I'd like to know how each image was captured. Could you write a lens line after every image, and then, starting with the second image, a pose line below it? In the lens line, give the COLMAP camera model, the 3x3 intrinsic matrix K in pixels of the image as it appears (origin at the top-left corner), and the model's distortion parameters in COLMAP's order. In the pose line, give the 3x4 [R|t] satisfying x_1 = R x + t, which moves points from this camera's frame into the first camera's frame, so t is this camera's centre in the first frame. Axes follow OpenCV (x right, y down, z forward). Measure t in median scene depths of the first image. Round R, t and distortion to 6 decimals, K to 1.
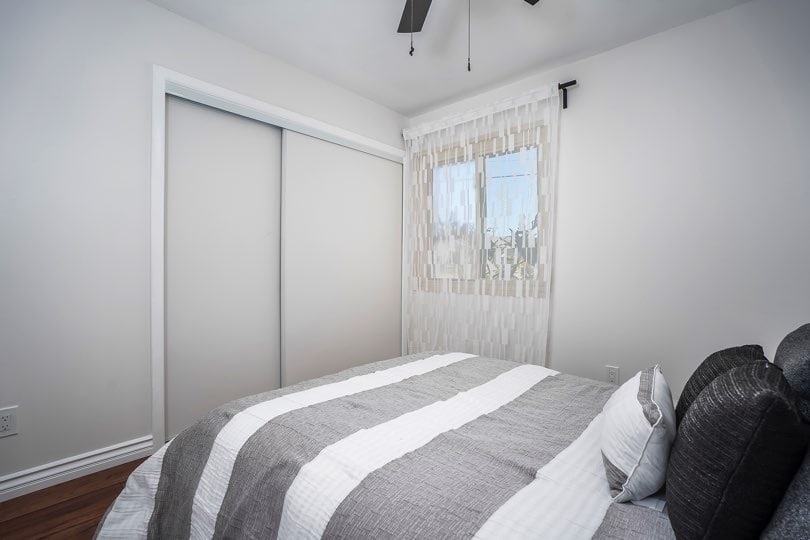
lens RADIAL K [[369.9, 0, 401.6], [0, 369.9, 270.2], [0, 0, 1]] dist [-0.027001, 0.006692]
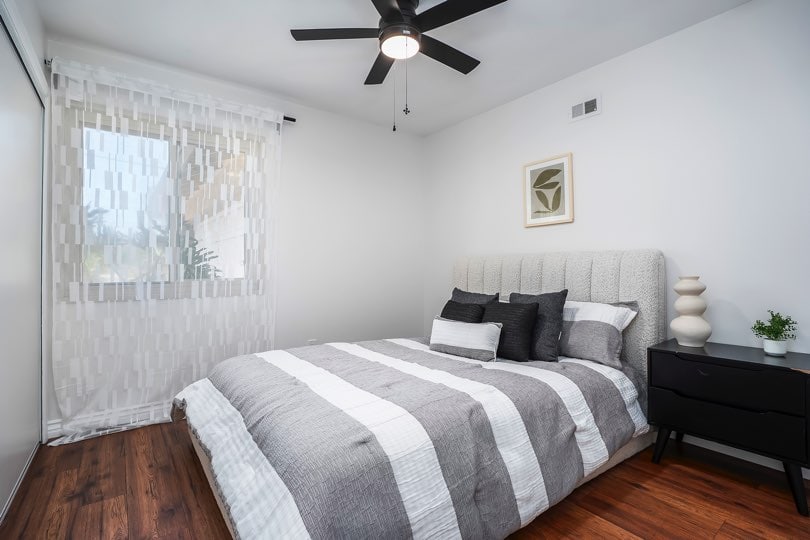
lens RADIAL K [[369.9, 0, 400.2], [0, 369.9, 266.2], [0, 0, 1]] dist [-0.027001, 0.006692]
pose [[0.200331, -0.005060, 0.979715, -0.595135], [0.011200, 0.999933, 0.002875, -0.008801], [-0.979664, 0.010397, 0.200374, 0.336427]]
